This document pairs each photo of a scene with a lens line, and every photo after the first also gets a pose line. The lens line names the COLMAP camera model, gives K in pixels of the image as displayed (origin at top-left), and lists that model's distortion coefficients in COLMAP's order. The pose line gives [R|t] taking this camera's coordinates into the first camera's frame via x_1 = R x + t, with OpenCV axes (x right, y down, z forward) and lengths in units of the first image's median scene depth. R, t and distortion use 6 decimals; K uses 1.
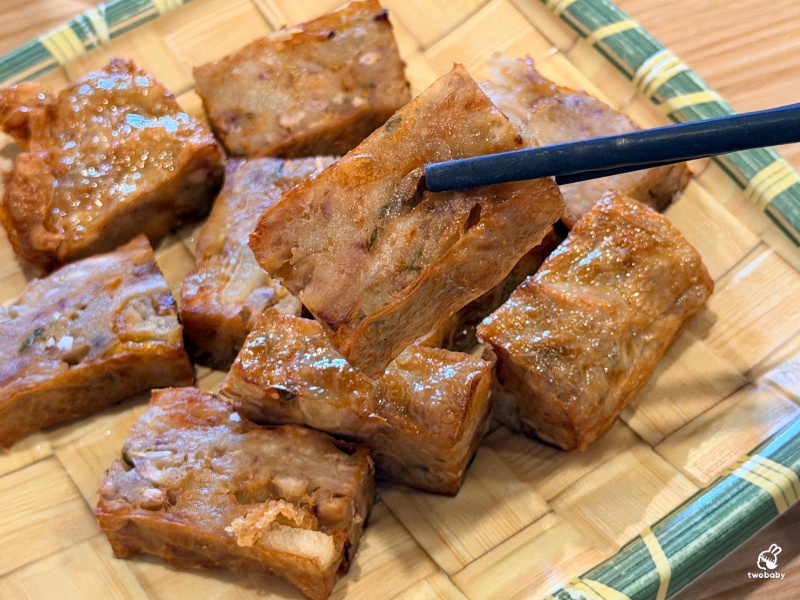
lens RADIAL K [[1822.2, 0, 400.0], [0, 1822.2, 300.0], [0, 0, 1]] dist [0.188184, -0.198106]
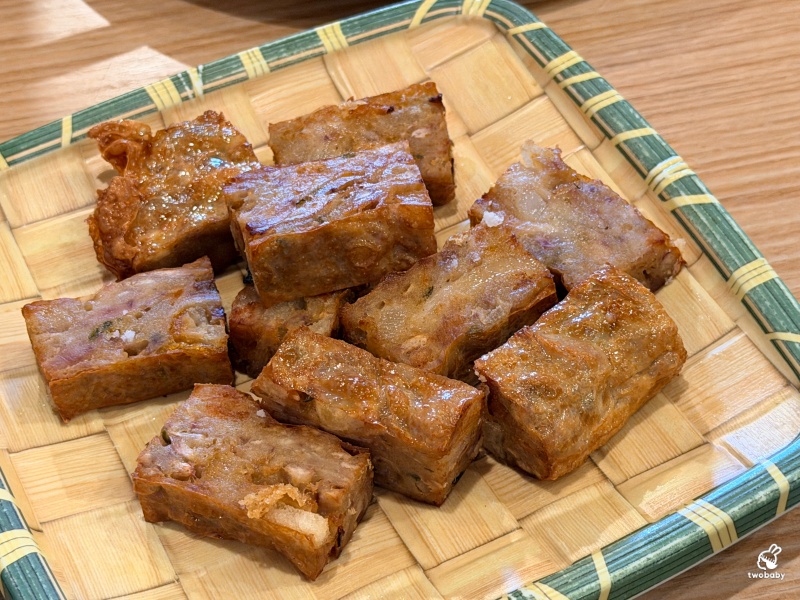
lens RADIAL K [[1822.2, 0, 400.0], [0, 1822.2, 300.0], [0, 0, 1]] dist [0.188184, -0.198106]
pose [[0.991077, 0.121389, -0.055047, 0.051931], [-0.125100, 0.989679, -0.069899, 0.061143], [0.045994, 0.076161, 0.996034, -0.161778]]
